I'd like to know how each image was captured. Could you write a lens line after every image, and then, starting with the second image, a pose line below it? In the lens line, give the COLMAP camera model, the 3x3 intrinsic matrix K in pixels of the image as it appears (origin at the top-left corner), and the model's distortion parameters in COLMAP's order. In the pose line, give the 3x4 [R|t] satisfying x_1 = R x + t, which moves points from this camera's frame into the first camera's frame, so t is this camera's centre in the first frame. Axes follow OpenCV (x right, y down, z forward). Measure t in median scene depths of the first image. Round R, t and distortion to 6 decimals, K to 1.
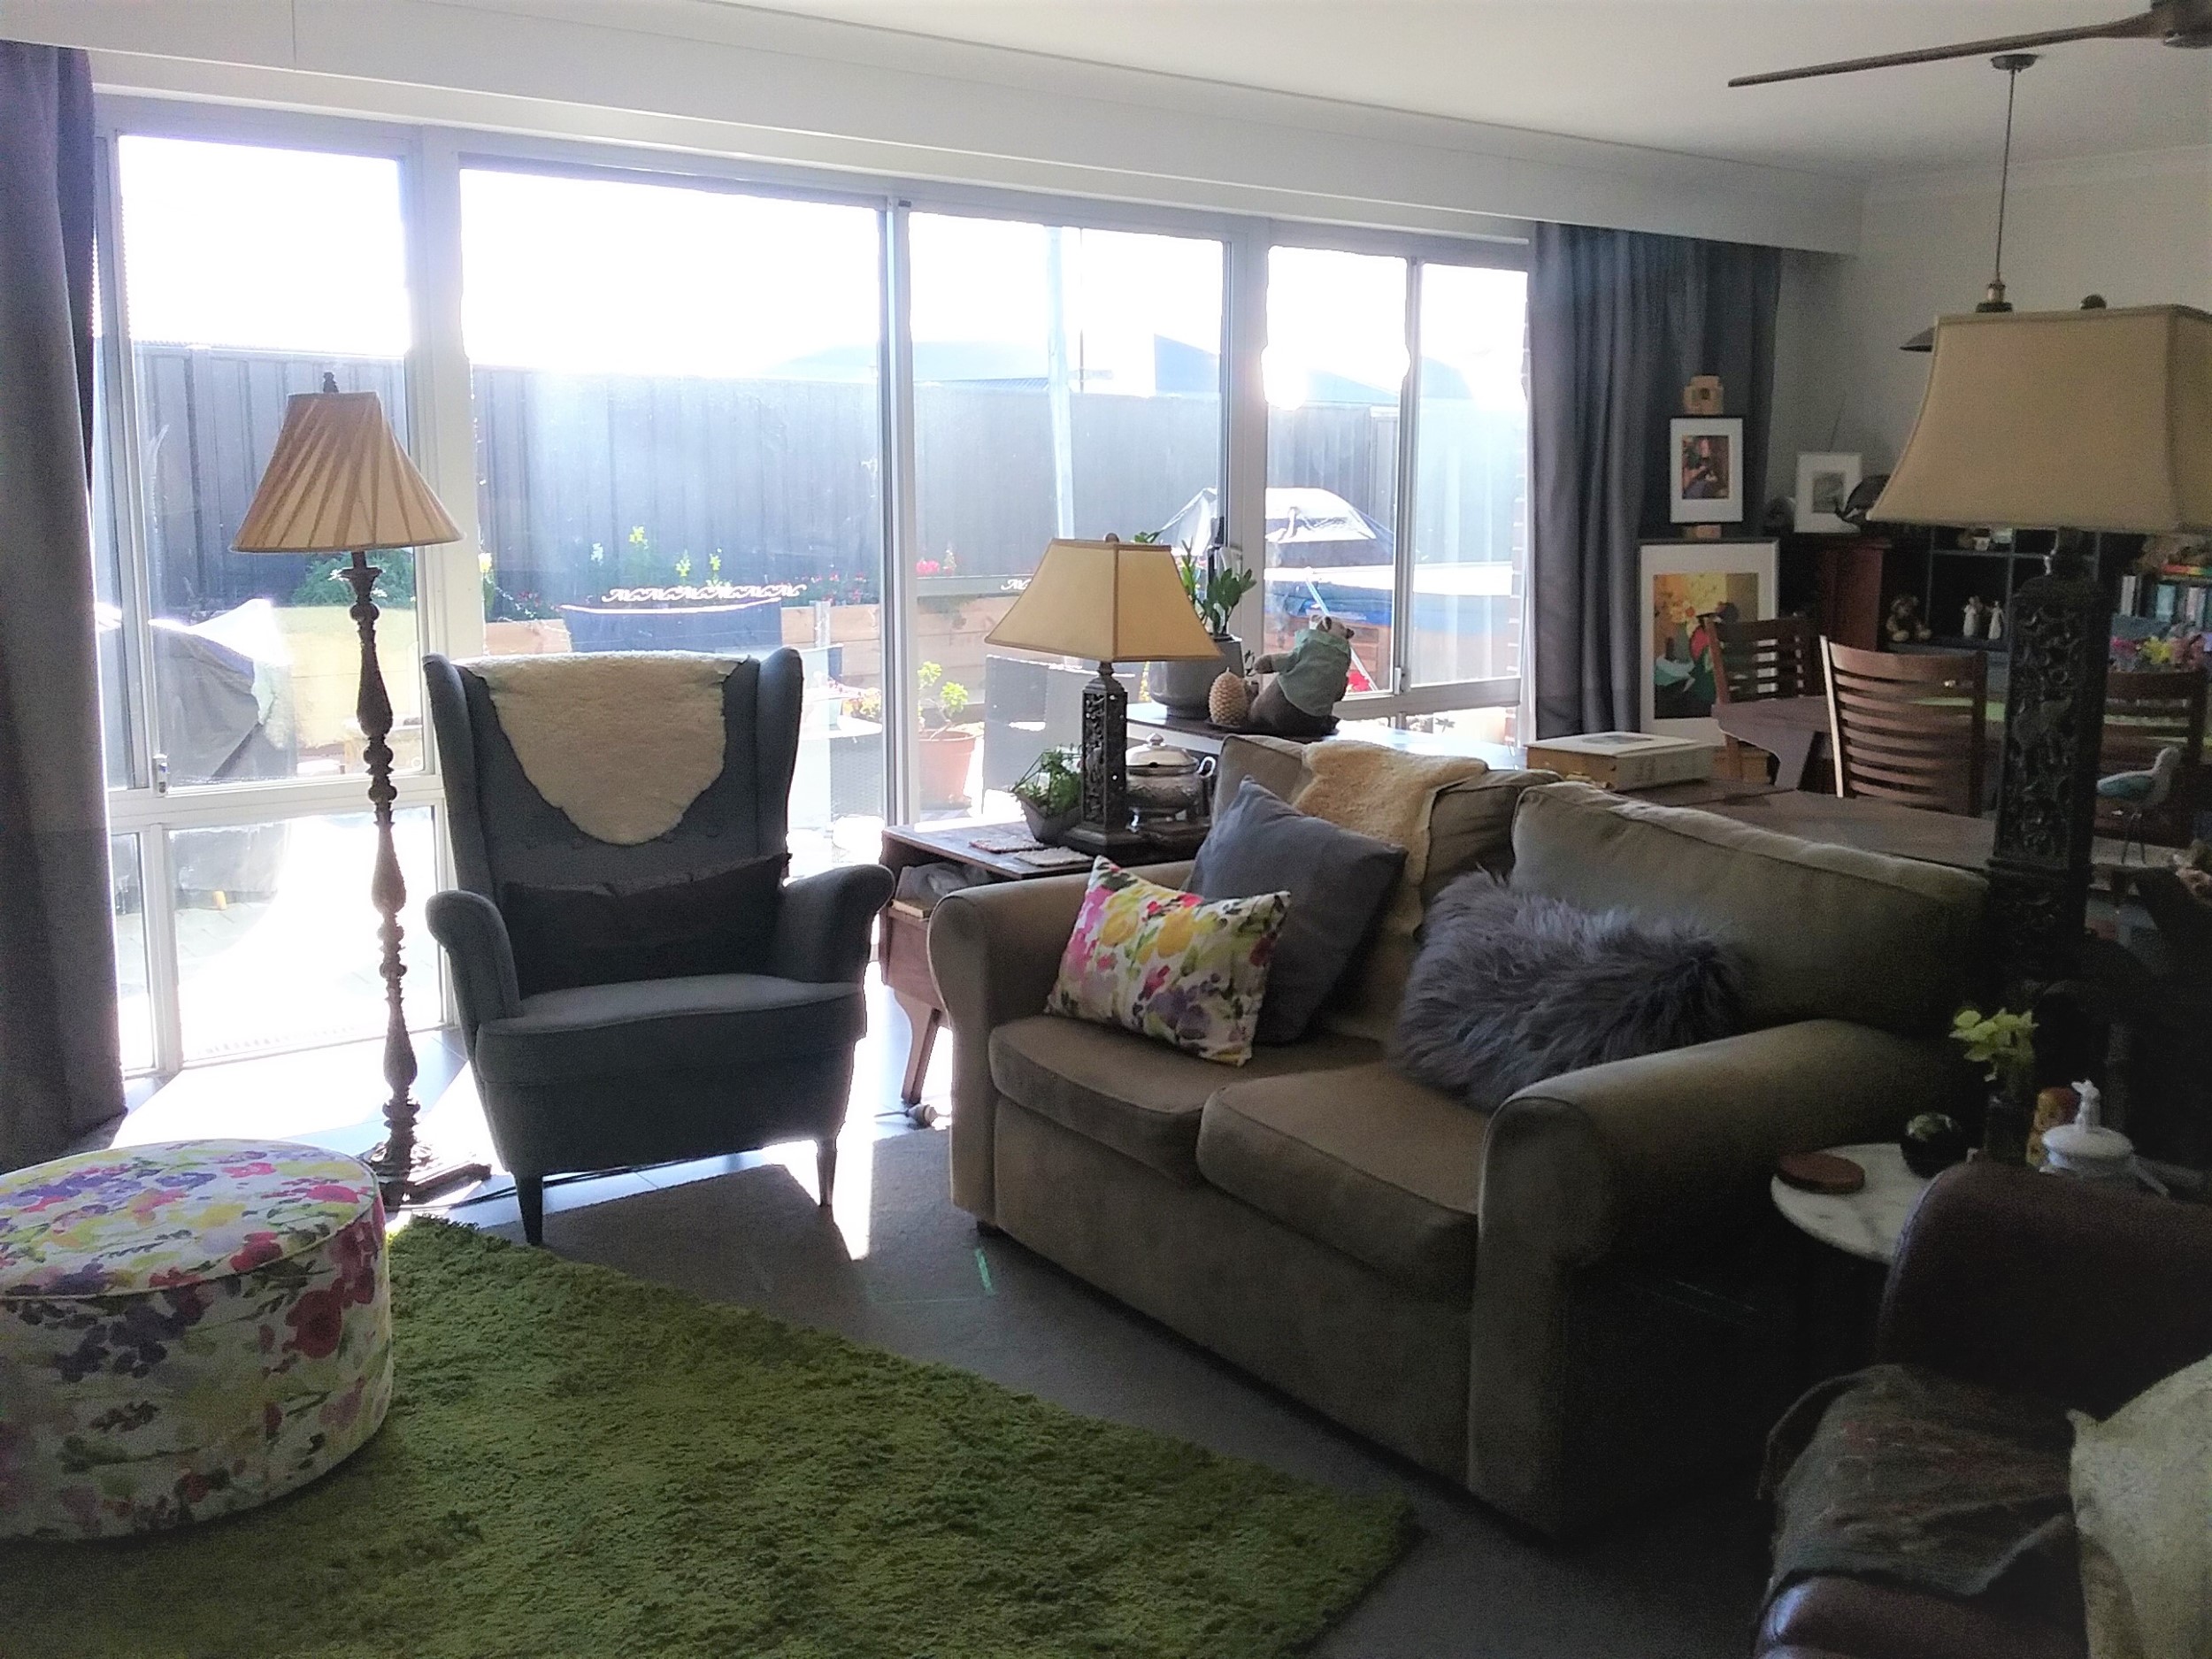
lens RADIAL K [[2050.5, 0, 1095.4], [0, 2050.5, 835.2], [0, 0, 1]] dist [-0.013218, 0.000000]
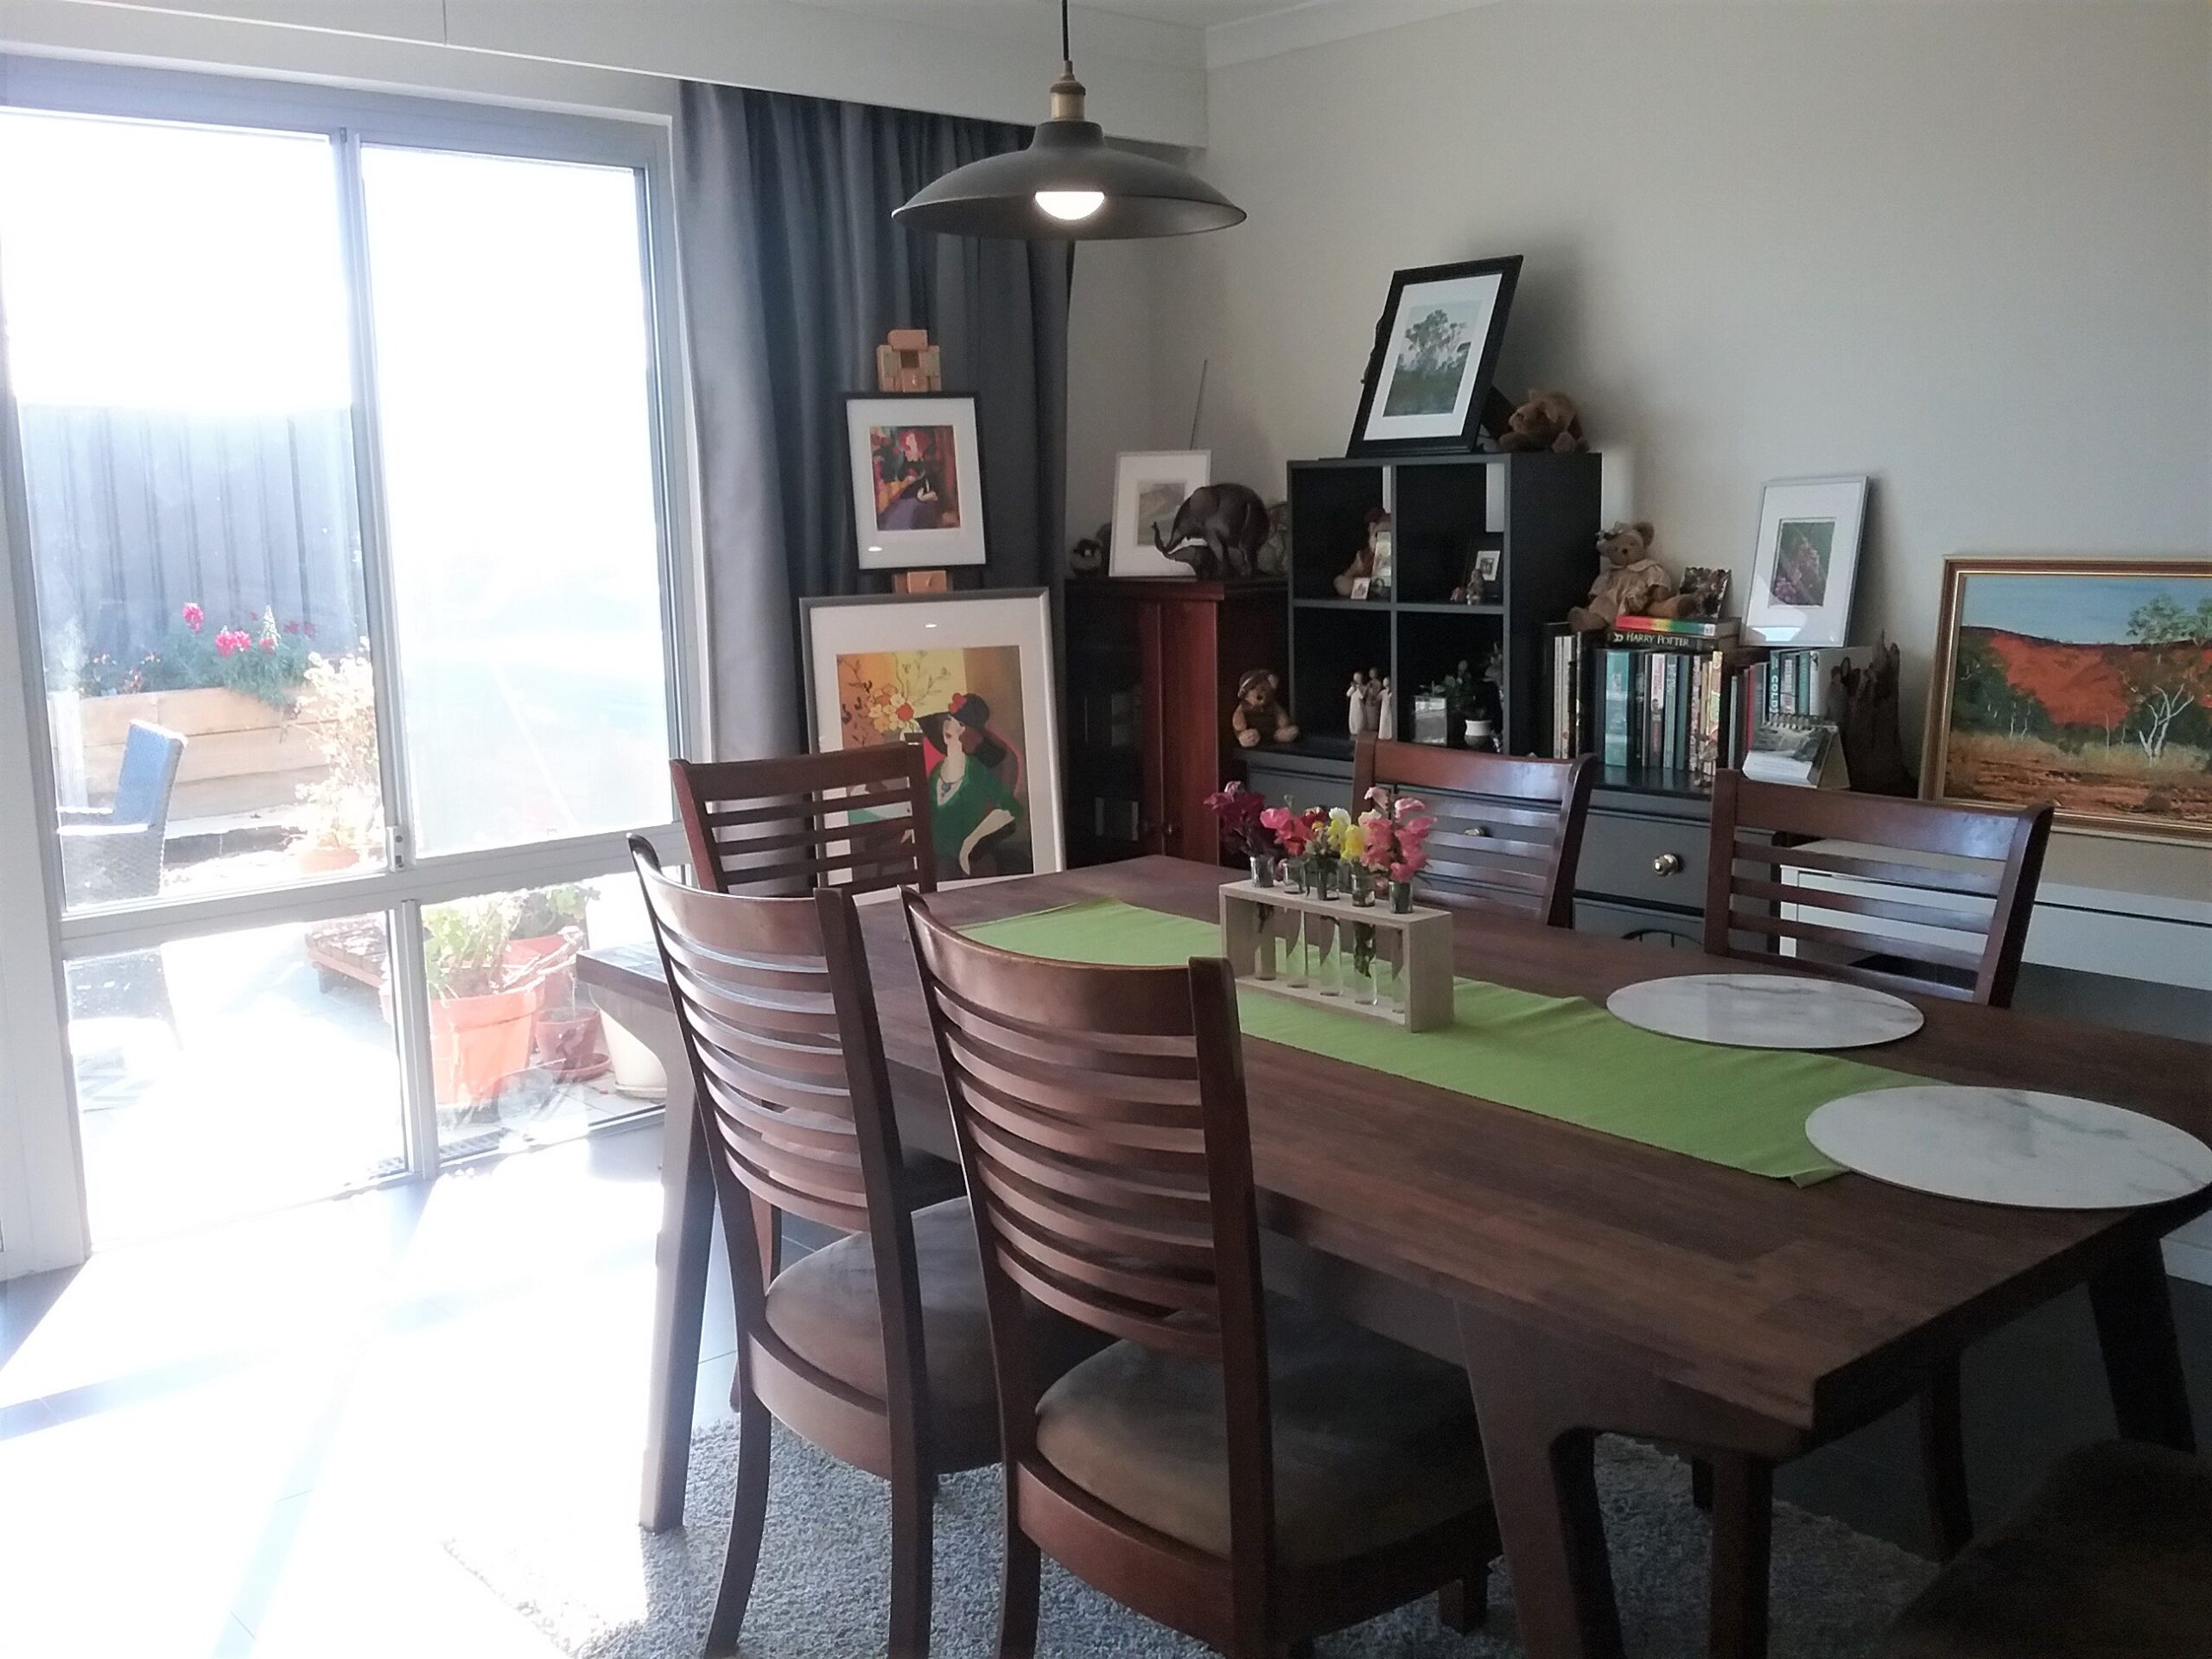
lens RADIAL K [[2050.5, 0, 1117.2], [0, 2050.5, 824.1], [0, 0, 1]] dist [-0.013218, 0.000000]
pose [[0.995864, -0.039635, 0.081755, 0.303801], [0.041345, 0.998958, -0.019330, -0.061266], [-0.080903, 0.022630, 0.996465, 0.383134]]
